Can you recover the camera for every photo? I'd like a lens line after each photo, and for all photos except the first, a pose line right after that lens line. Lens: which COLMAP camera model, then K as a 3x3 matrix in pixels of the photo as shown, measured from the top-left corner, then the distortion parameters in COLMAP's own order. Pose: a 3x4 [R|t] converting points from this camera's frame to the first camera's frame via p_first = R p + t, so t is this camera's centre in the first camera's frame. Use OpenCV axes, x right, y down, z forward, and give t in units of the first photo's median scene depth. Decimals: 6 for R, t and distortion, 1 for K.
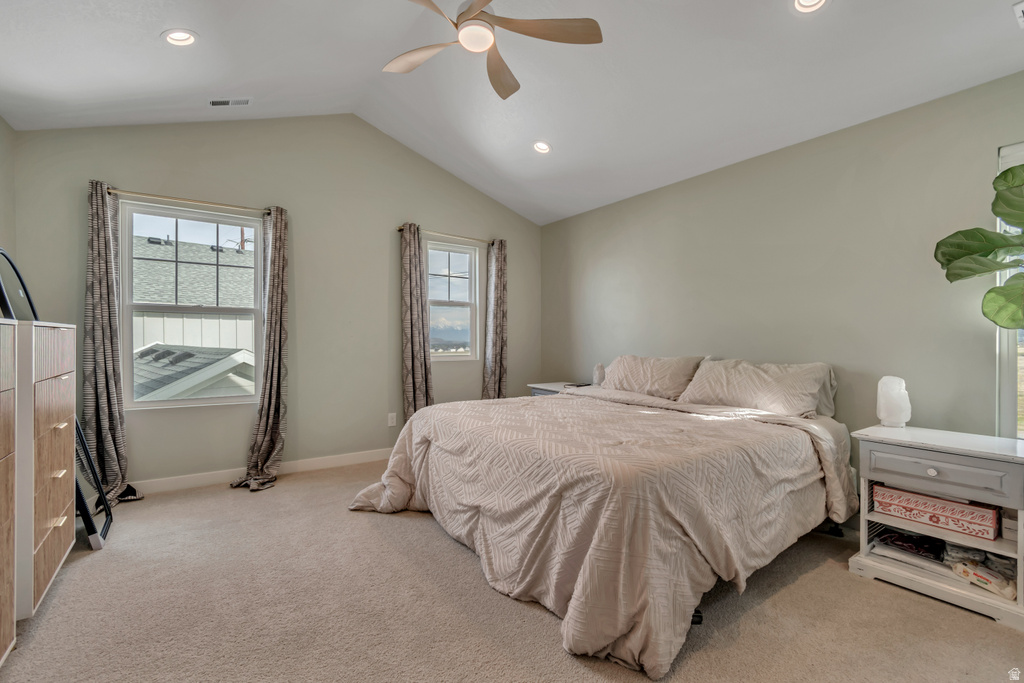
lens RADIAL K [[469.0, 0, 512.0], [0, 469.0, 343.4], [0, 0, 1]] dist [0.001889, -0.001616]
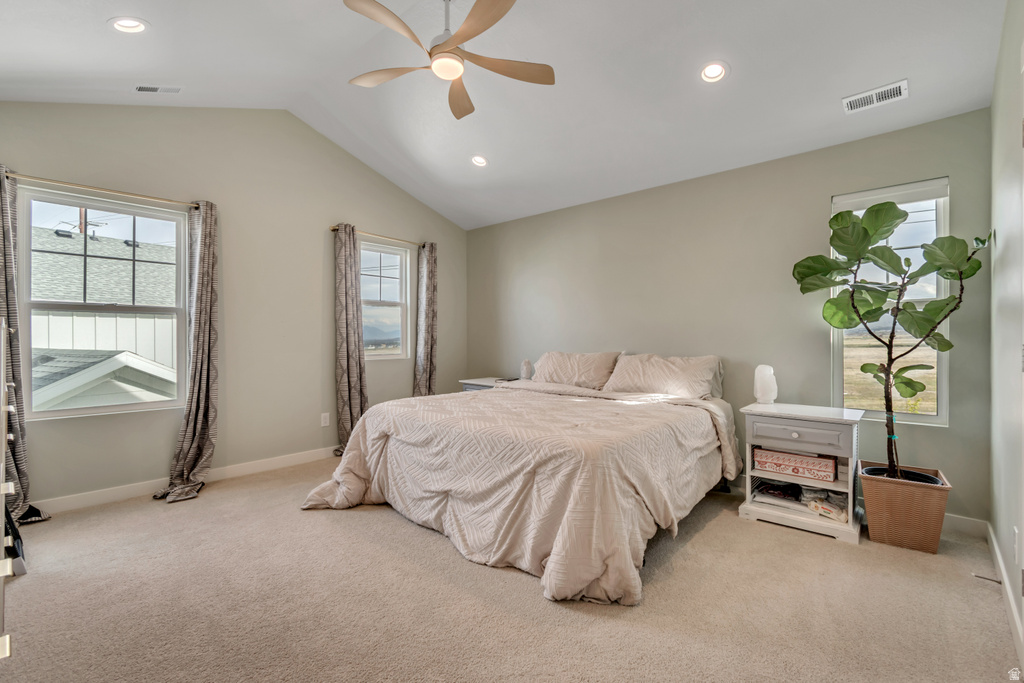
lens RADIAL K [[469.0, 0, 510.2], [0, 469.0, 340.1], [0, 0, 1]] dist [0.001889, -0.001616]
pose [[0.972593, -0.008554, 0.232355, -0.143734], [0.008660, 0.999962, 0.000561, -0.004562], [-0.232352, 0.001466, 0.972631, -0.083044]]
